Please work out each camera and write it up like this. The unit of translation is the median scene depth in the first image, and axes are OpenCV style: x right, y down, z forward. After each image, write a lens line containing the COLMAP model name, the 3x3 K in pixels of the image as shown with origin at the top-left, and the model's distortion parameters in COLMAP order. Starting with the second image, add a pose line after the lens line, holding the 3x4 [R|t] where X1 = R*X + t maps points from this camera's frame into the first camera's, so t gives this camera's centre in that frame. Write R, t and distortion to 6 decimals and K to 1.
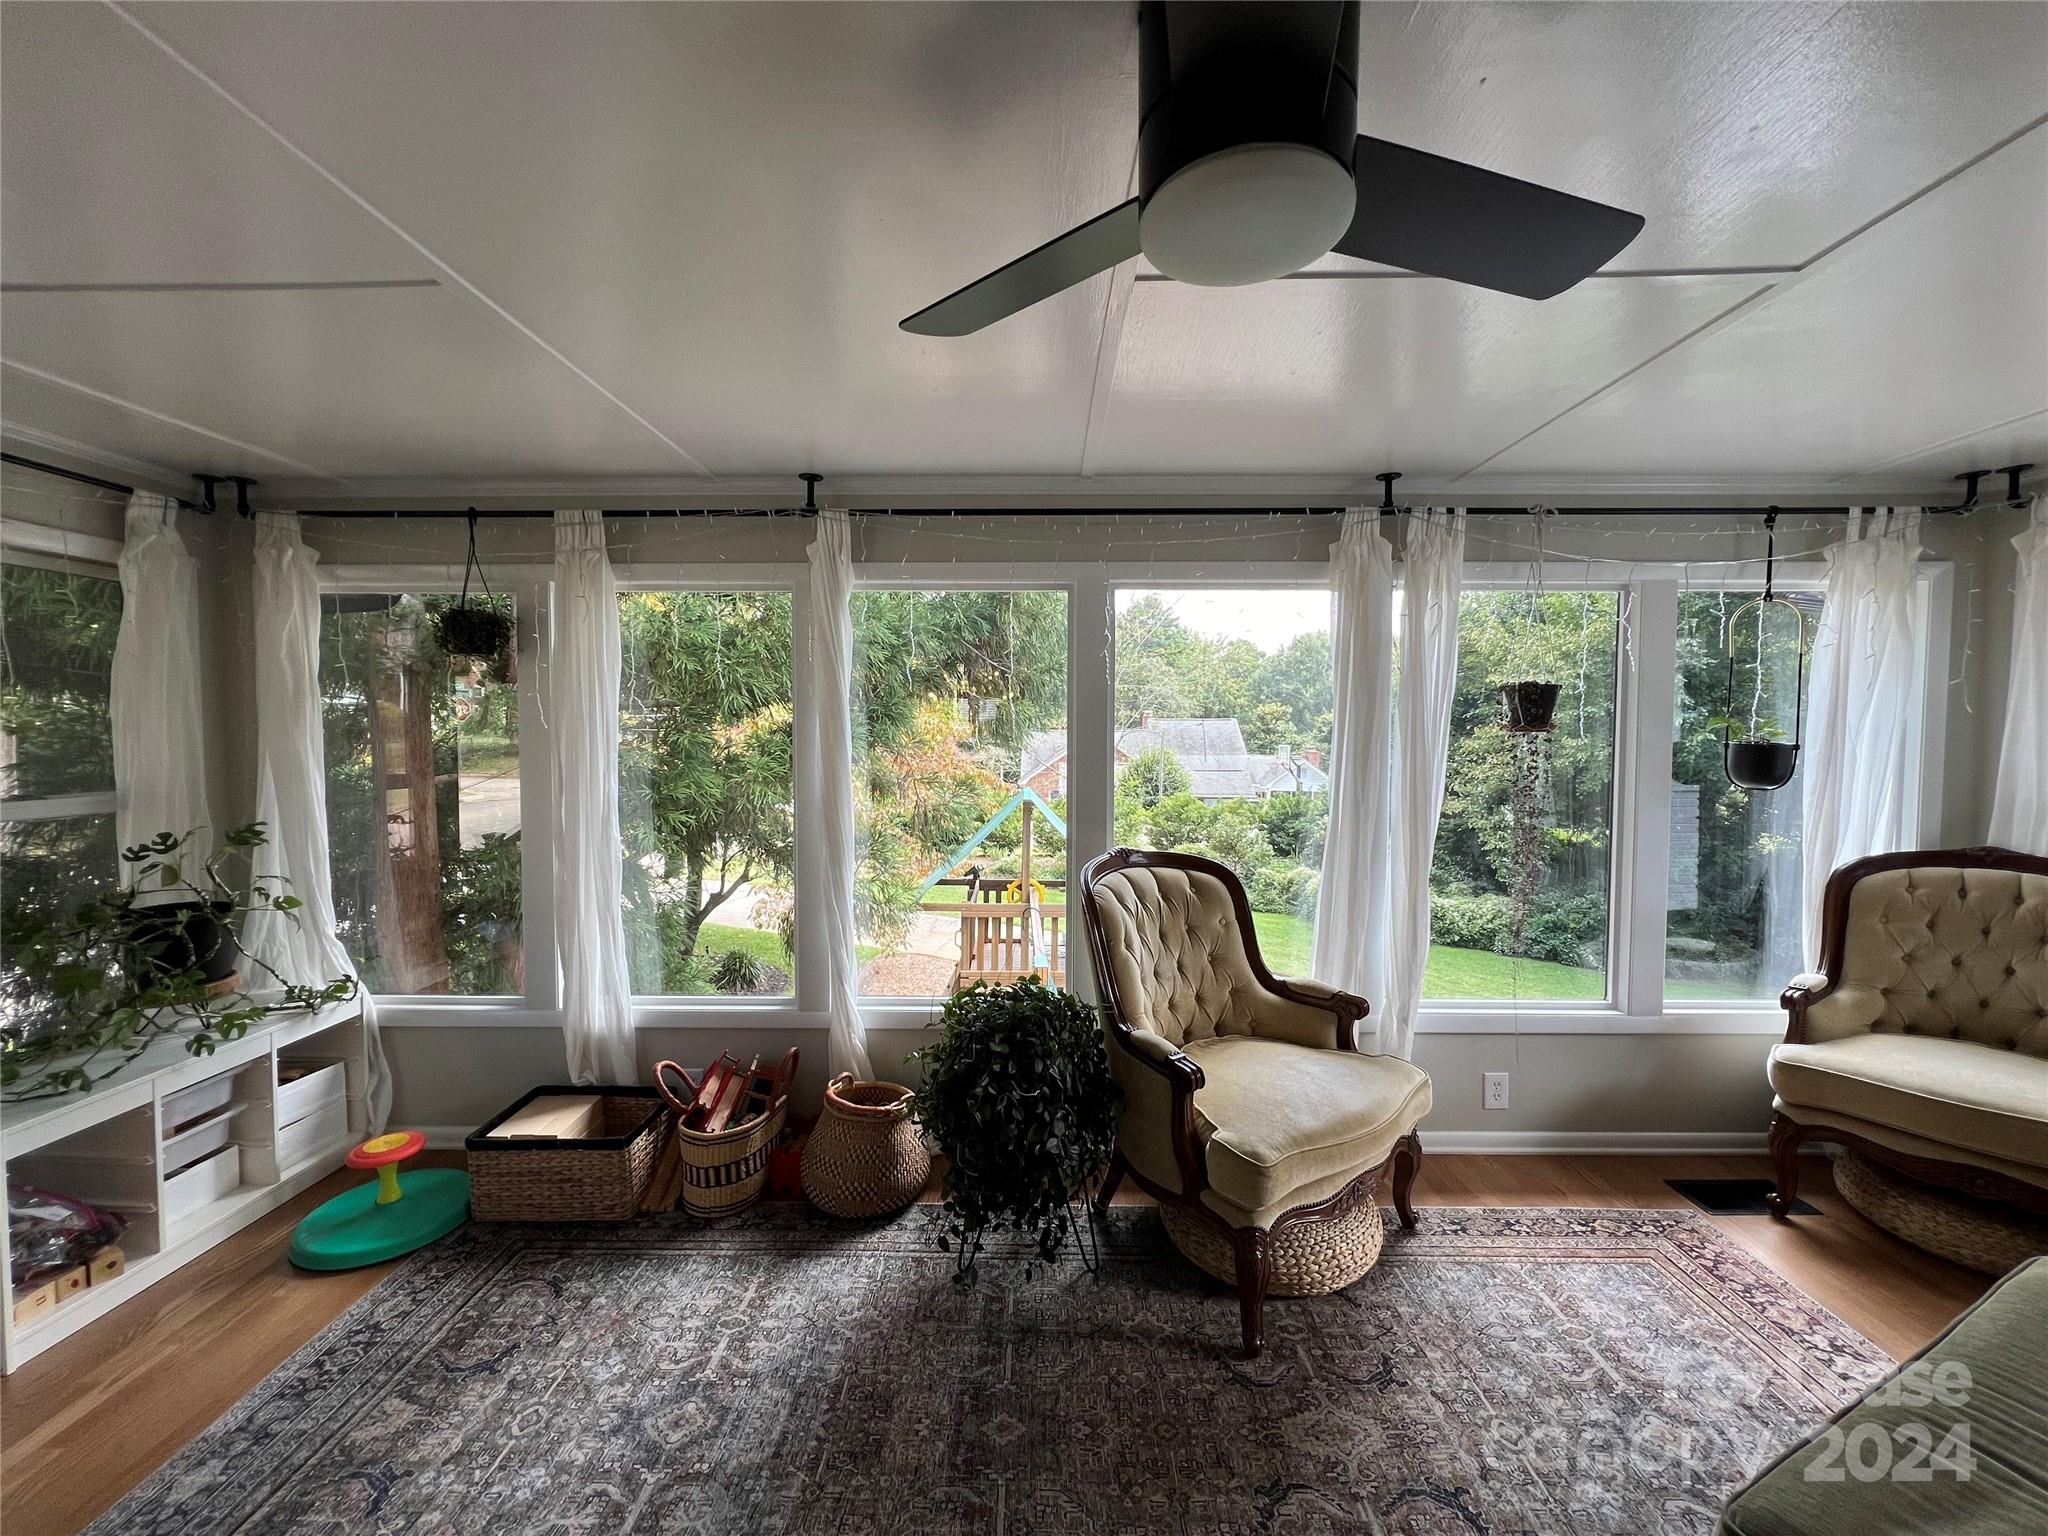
lens RADIAL K [[821.2, 0, 1025.9], [0, 821.2, 769.2], [0, 0, 1]] dist [-0.001764, 0.000674]
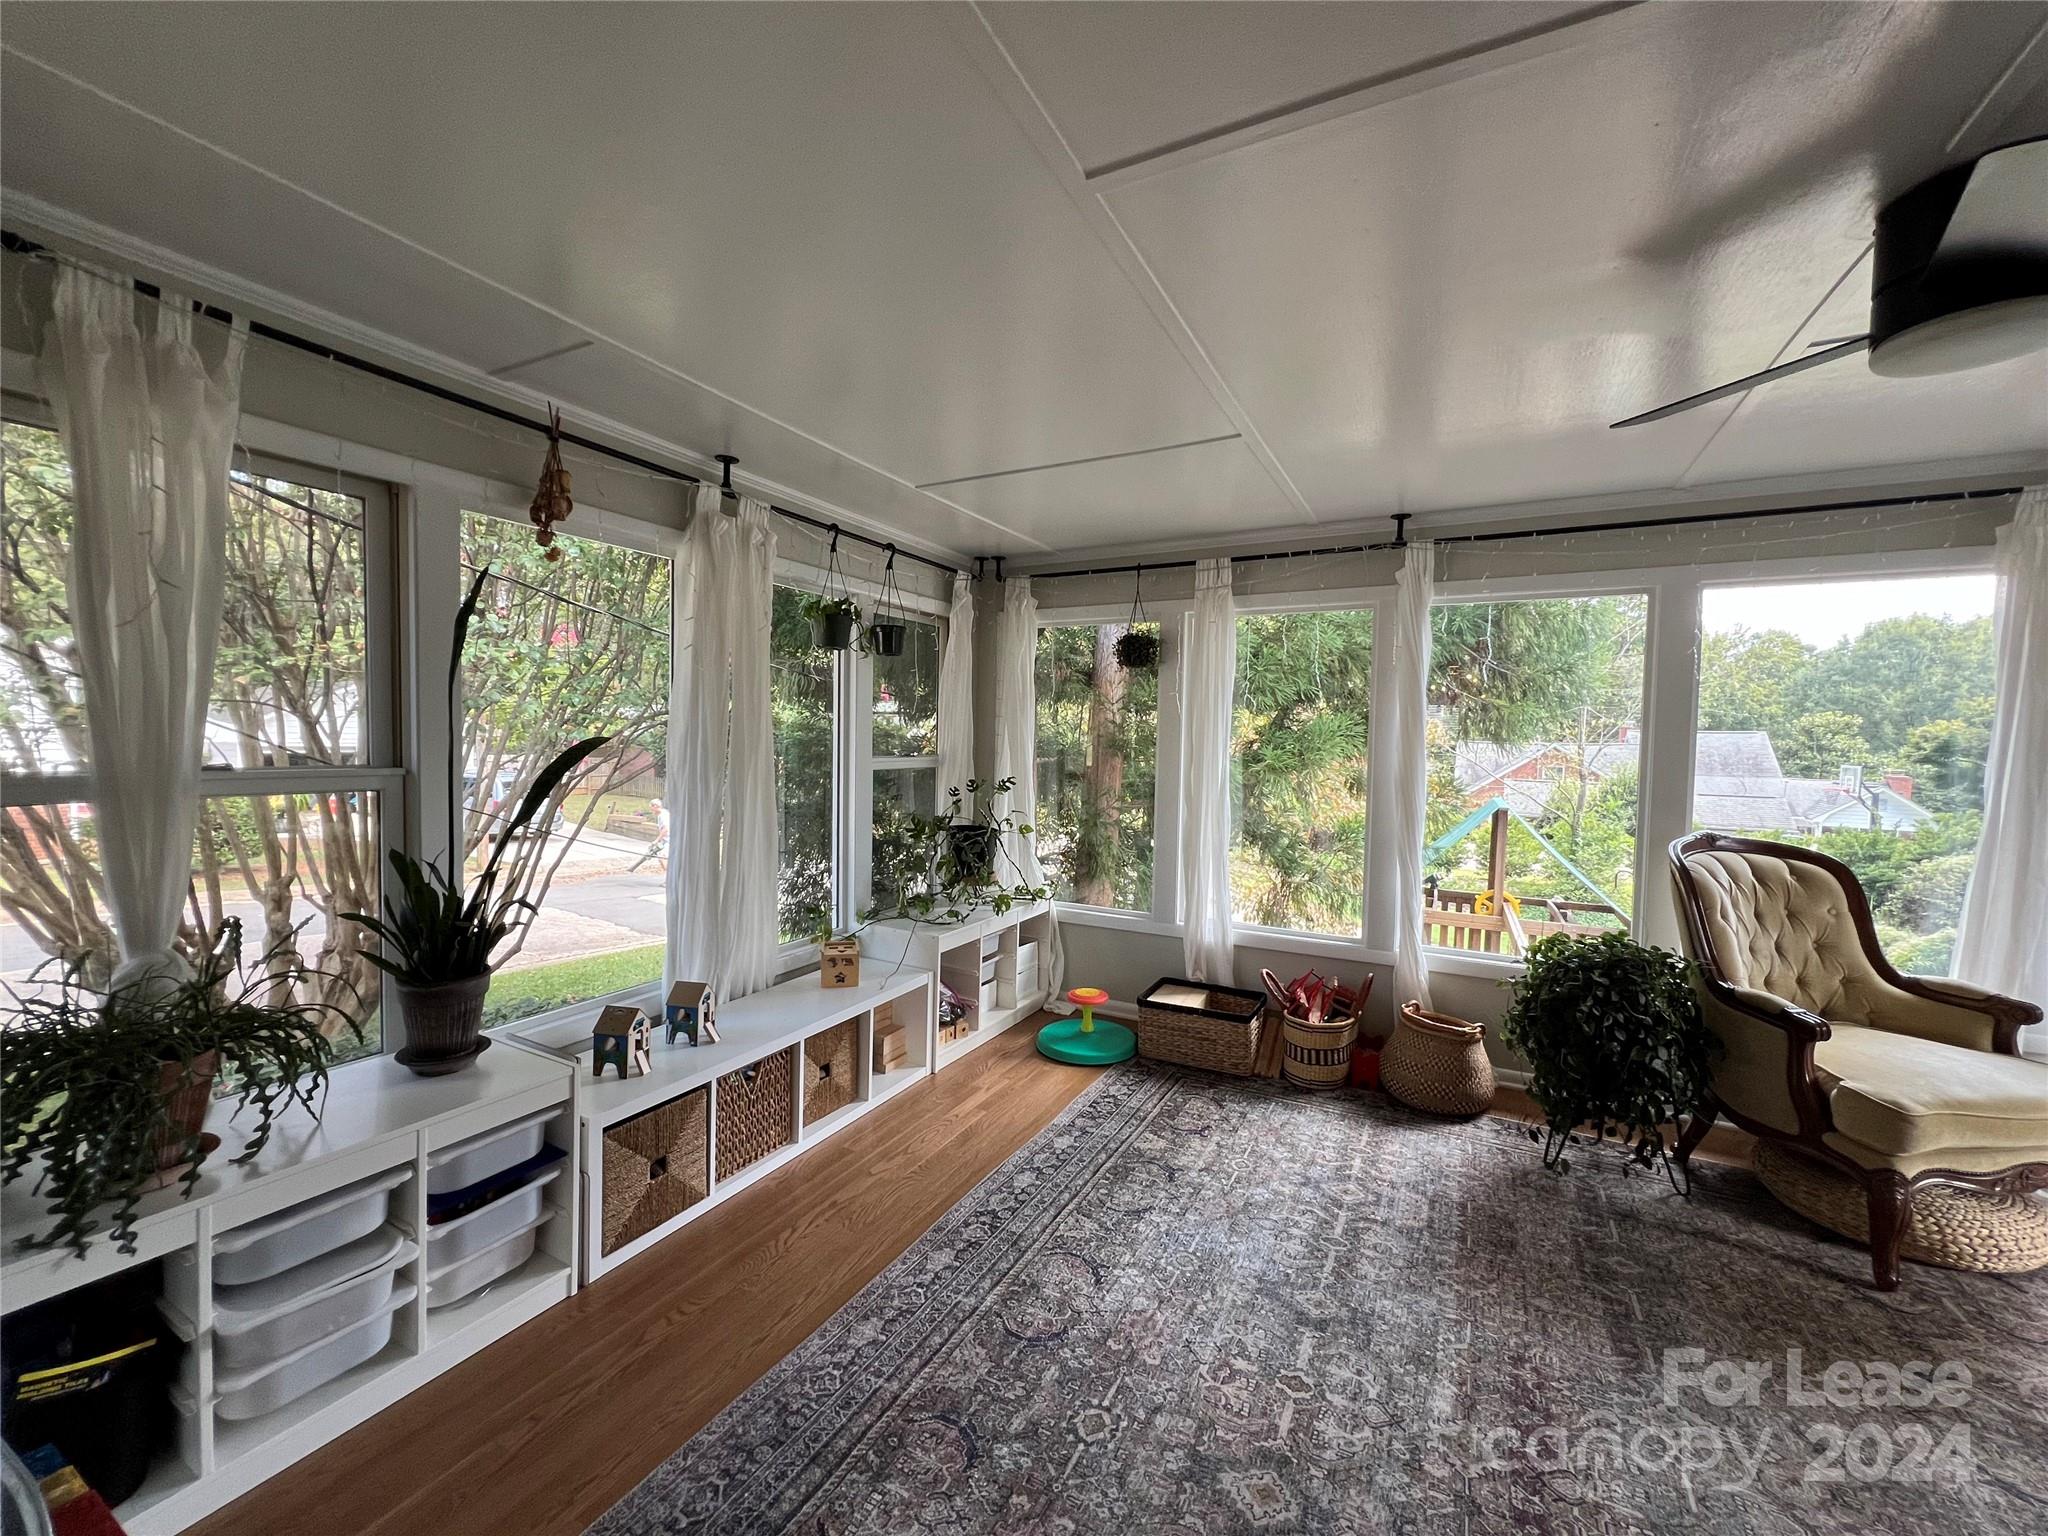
lens RADIAL K [[821.2, 0, 1025.9], [0, 821.2, 769.2], [0, 0, 1]] dist [-0.001764, 0.000674]
pose [[0.887478, 0.032228, -0.459721, -0.187227], [-0.037510, 0.999293, -0.002359, 0.051778], [0.459320, 0.019337, 0.888060, -0.364515]]
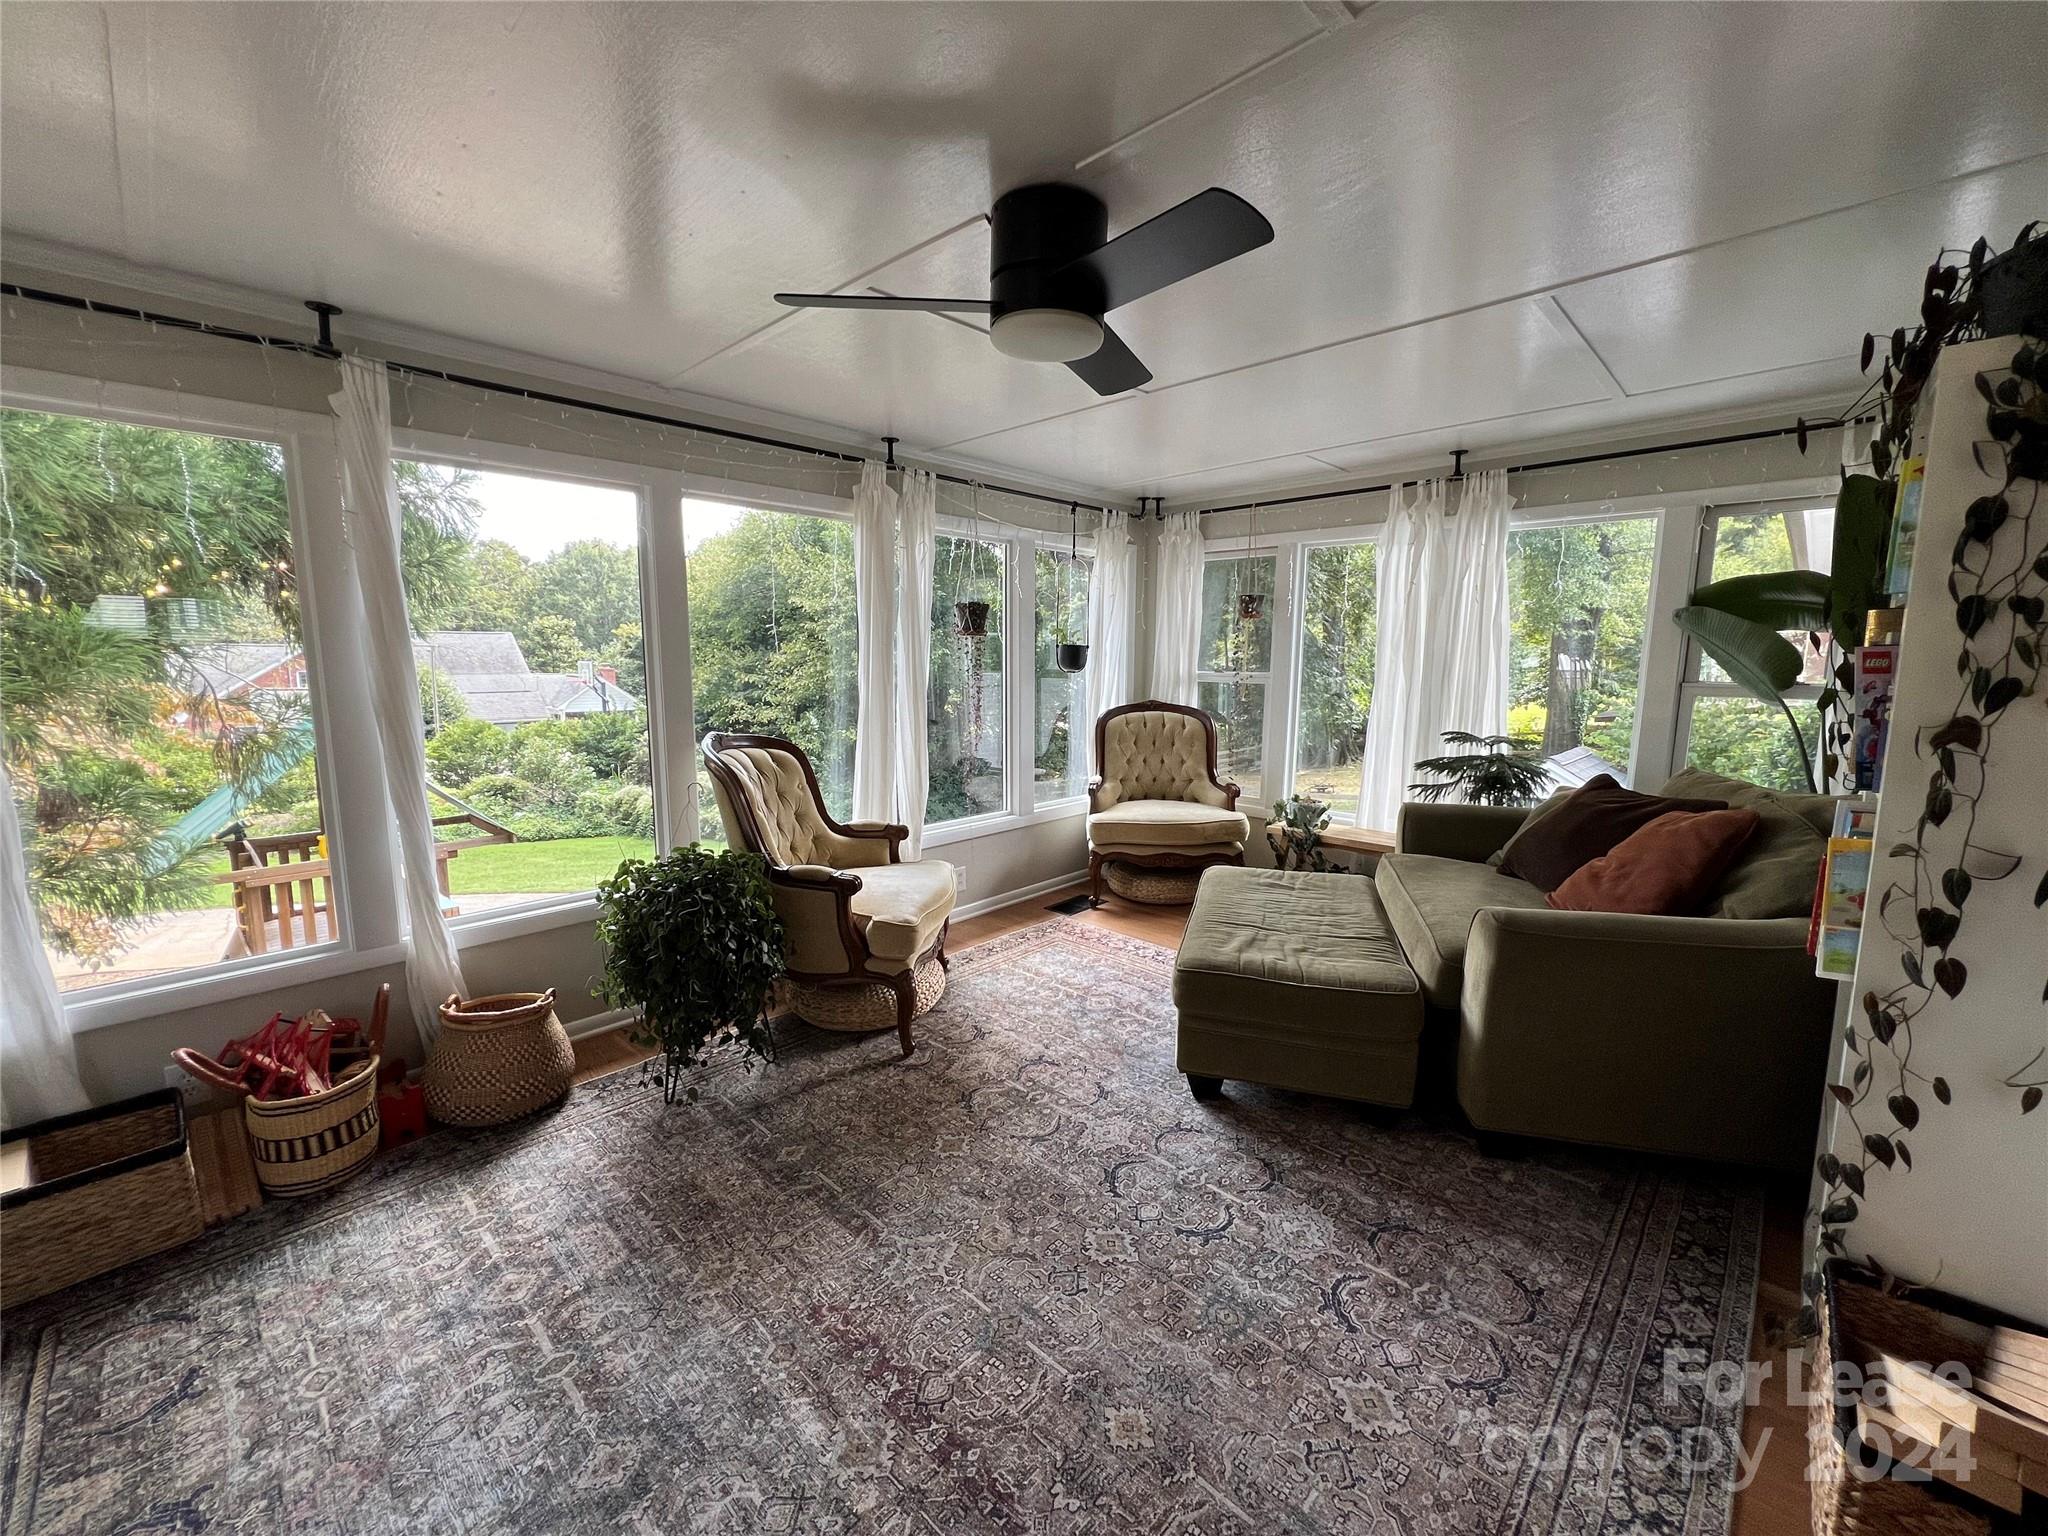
lens RADIAL K [[821.2, 0, 1025.9], [0, 821.2, 769.2], [0, 0, 1]] dist [-0.001764, 0.000674]
pose [[0.680359, -0.103080, 0.725593, -0.437490], [0.030462, 0.993181, 0.112532, 0.031152], [-0.732245, -0.054459, 0.678860, -0.095619]]
